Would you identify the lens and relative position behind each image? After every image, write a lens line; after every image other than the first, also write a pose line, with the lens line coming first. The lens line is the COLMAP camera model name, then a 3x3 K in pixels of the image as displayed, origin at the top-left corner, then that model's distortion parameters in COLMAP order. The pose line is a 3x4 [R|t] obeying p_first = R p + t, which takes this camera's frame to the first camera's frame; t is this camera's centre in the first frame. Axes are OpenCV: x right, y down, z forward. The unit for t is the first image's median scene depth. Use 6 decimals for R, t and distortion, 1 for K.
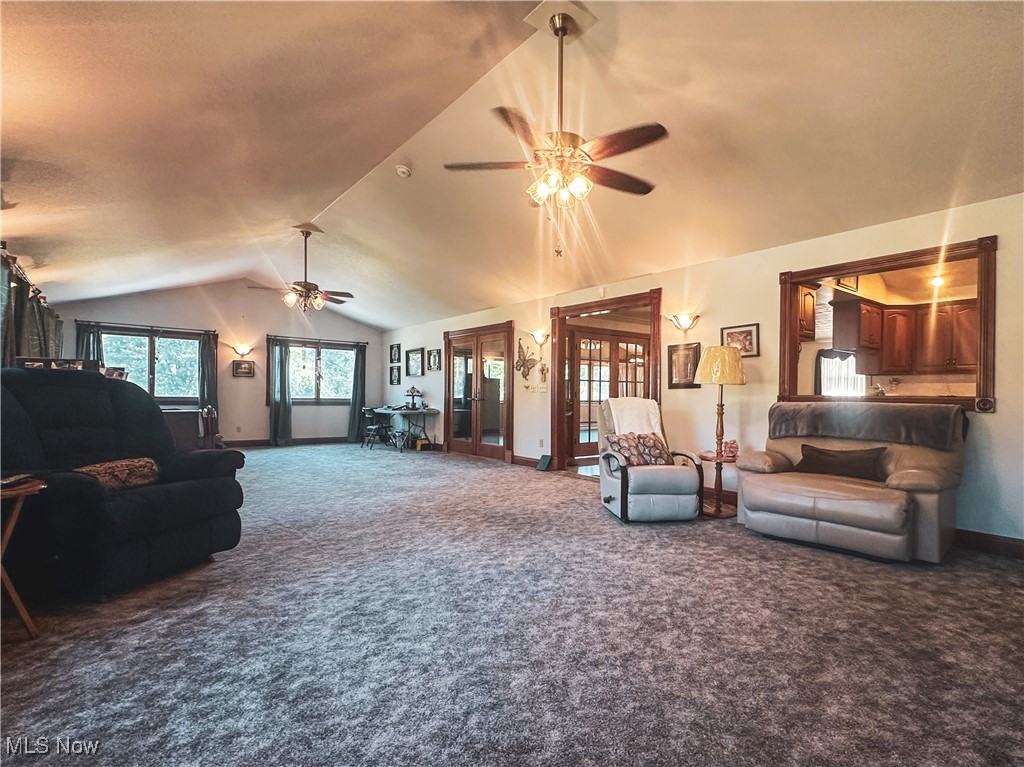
lens RADIAL K [[532.2, 0, 514.8], [0, 532.2, 392.2], [0, 0, 1]] dist [-0.001132, -0.000550]
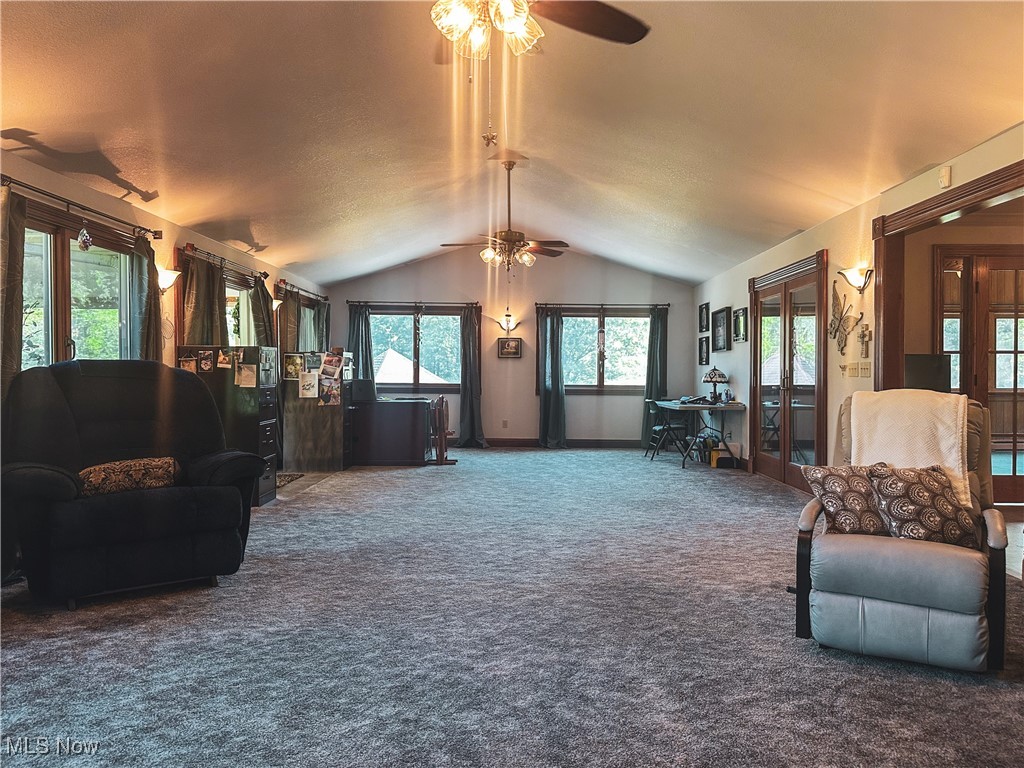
lens RADIAL K [[759.6, 0, 512.1], [0, 759.6, 376.0], [0, 0, 1]] dist [0.038204, -0.051771]
pose [[0.780369, -0.006499, -0.625286, 0.264167], [0.008924, 0.999960, 0.000745, -0.004683], [0.625256, -0.006161, 0.780395, 0.166726]]
